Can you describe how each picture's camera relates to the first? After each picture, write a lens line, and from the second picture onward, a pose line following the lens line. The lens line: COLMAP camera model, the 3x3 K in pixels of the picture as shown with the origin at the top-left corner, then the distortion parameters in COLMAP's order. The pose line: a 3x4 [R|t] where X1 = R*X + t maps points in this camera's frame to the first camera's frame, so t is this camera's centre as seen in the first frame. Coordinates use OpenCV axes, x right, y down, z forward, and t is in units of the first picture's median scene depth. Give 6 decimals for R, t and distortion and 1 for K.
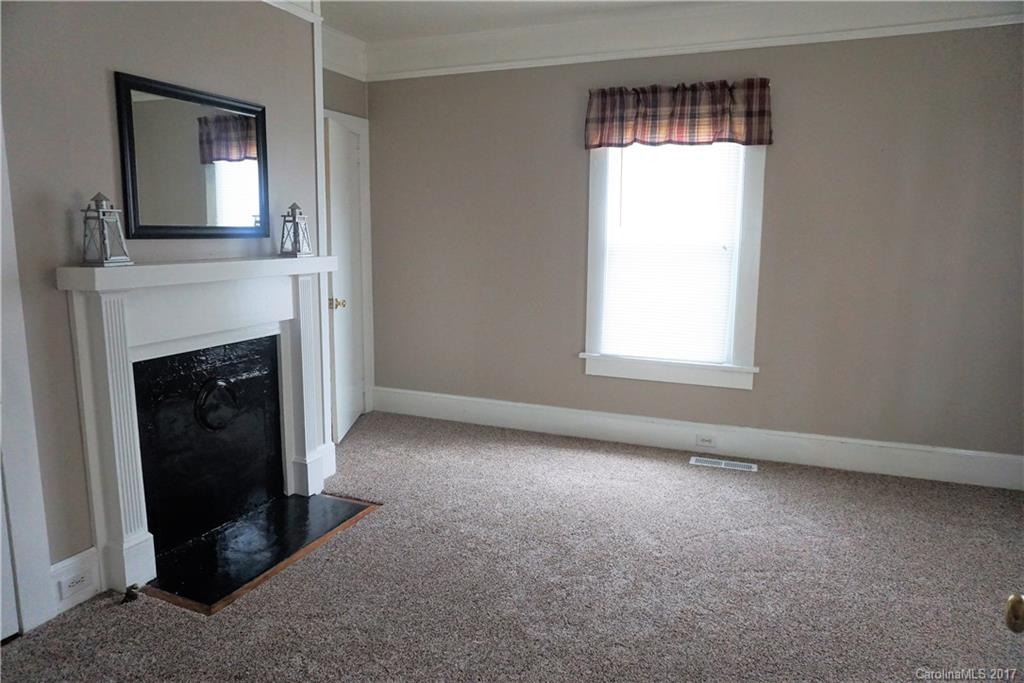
lens RADIAL K [[688.1, 0, 512.0], [0, 688.1, 341.5], [0, 0, 1]] dist [0.004024, 0.001633]
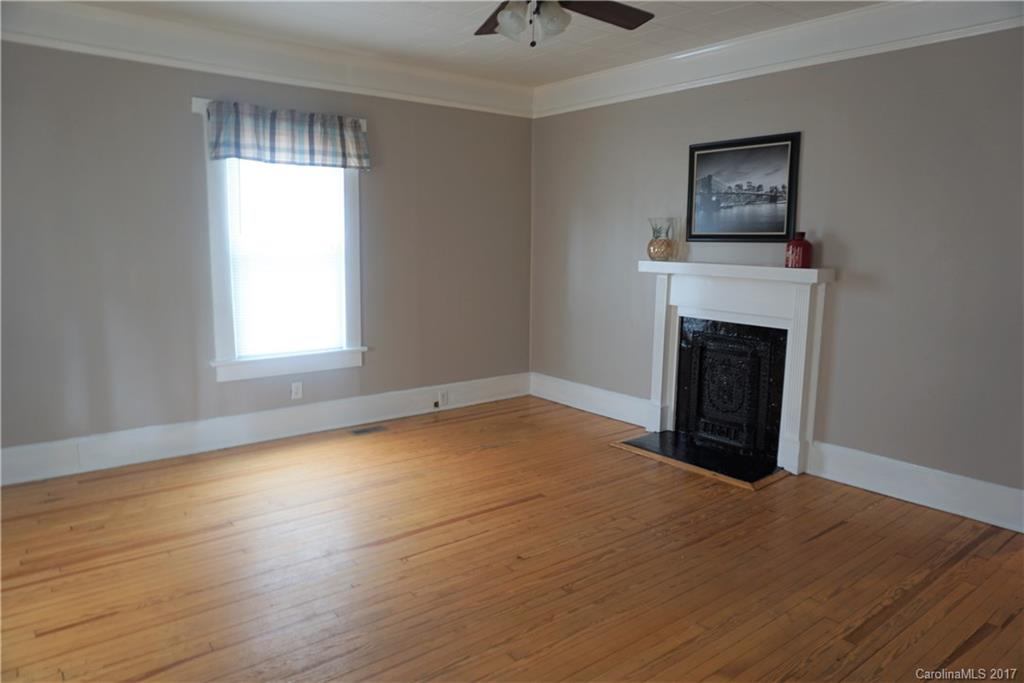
lens RADIAL K [[688.1, 0, 512.0], [0, 688.1, 341.5], [0, 0, 1]] dist [0.004024, 0.001633]
pose [[0.454857, -0.126908, 0.881476, -0.608984], [0.136298, 0.988054, 0.071920, -0.025592], [-0.880073, 0.087430, 0.466721, 0.166552]]
